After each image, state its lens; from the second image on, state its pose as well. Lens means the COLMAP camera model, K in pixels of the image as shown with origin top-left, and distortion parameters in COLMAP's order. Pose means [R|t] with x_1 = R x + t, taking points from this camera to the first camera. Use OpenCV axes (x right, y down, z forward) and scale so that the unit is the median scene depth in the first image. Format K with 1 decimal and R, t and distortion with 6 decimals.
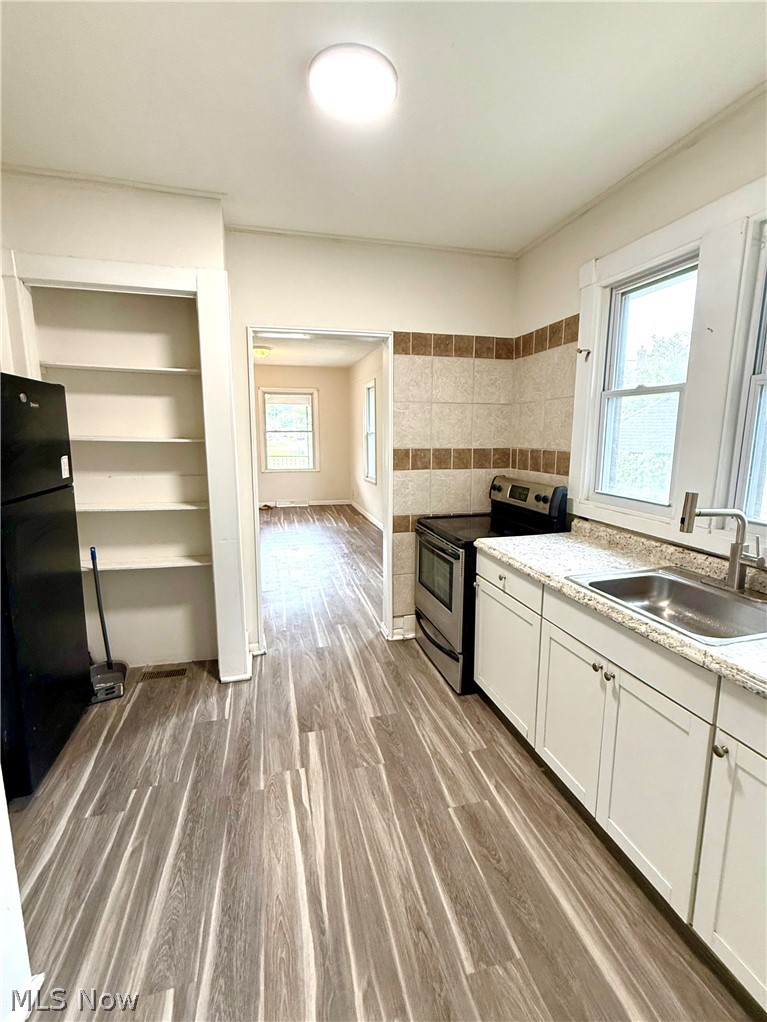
lens RADIAL K [[445.6, 0, 381.9], [0, 445.6, 513.2], [0, 0, 1]] dist [-0.002404, -0.000171]
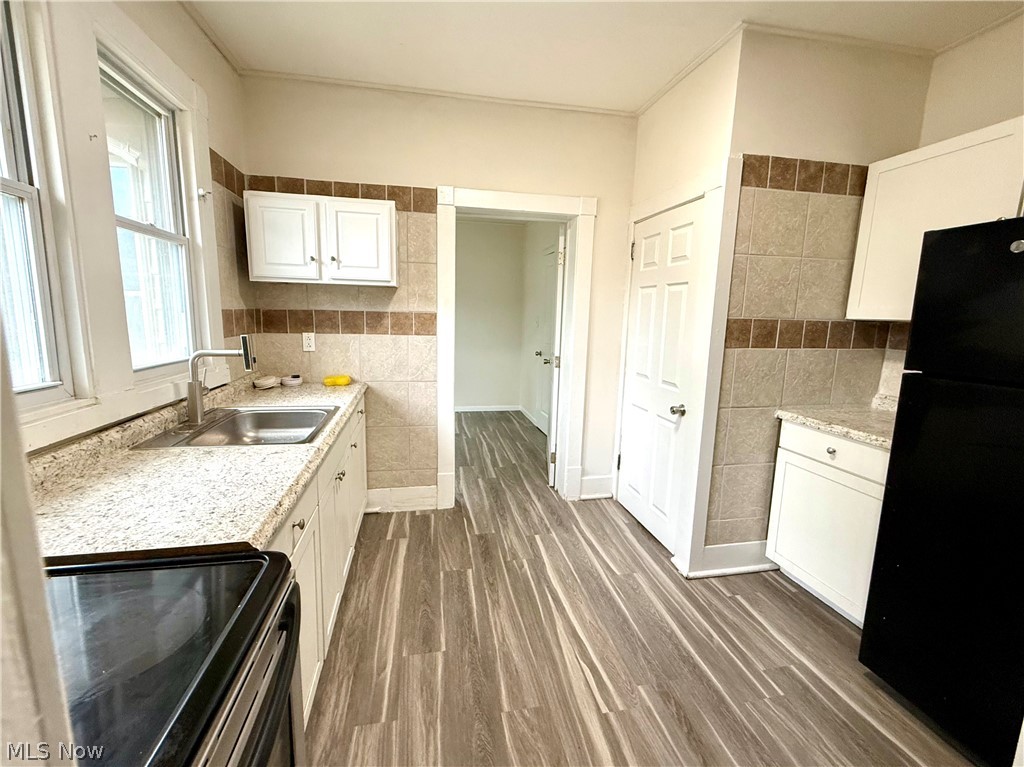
lens RADIAL K [[412.3, 0, 509.3], [0, 412.3, 376.7], [0, 0, 1]] dist [0.002322, -0.000010]
pose [[-0.997972, -0.037382, 0.051516, -0.025472], [-0.018530, 0.944941, 0.326716, -0.247856], [-0.060893, 0.325099, -0.943718, 1.624097]]
